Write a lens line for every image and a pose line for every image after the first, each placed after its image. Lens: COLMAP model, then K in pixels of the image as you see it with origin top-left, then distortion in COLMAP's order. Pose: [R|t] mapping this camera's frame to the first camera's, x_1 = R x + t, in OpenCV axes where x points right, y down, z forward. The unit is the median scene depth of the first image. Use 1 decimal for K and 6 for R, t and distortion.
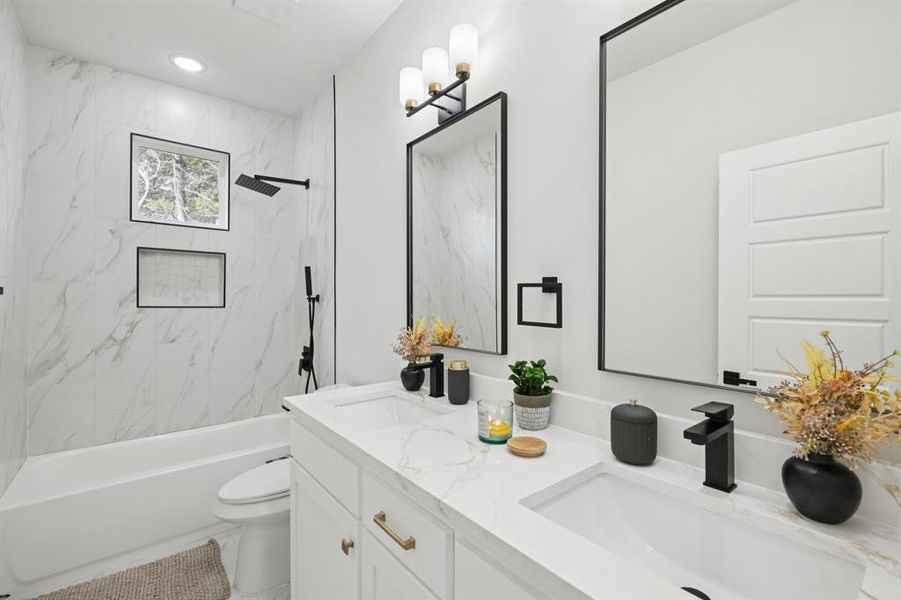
lens RADIAL K [[397.6, 0, 454.5], [0, 397.6, 301.0], [0, 0, 1]] dist [0.001058, 0.000383]
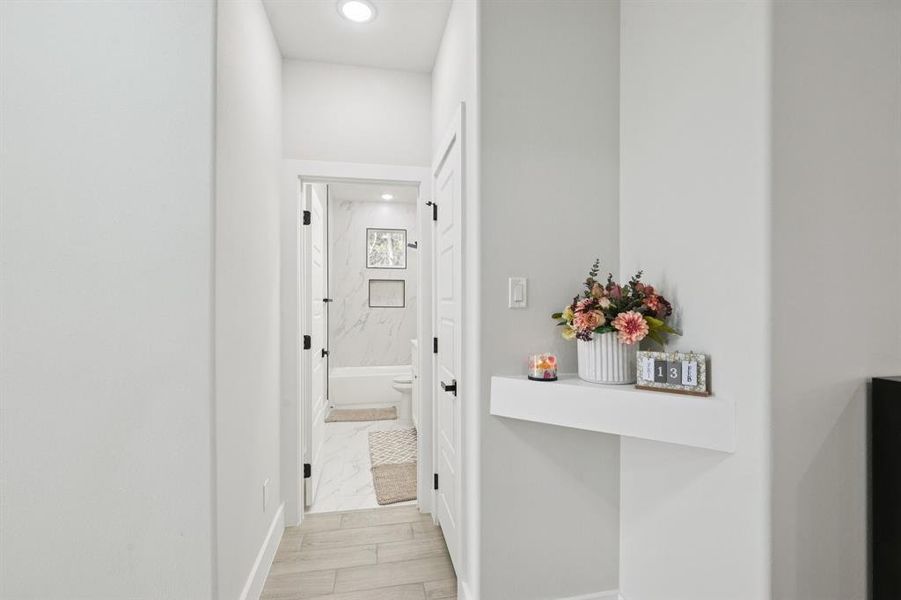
lens RADIAL K [[397.6, 0, 454.5], [0, 397.6, 301.0], [0, 0, 1]] dist [0.001058, 0.000383]
pose [[0.891155, -0.008799, -0.453614, 0.624318], [0.004355, 0.999932, -0.010842, 0.009090], [0.453679, 0.007687, 0.891132, -0.749766]]
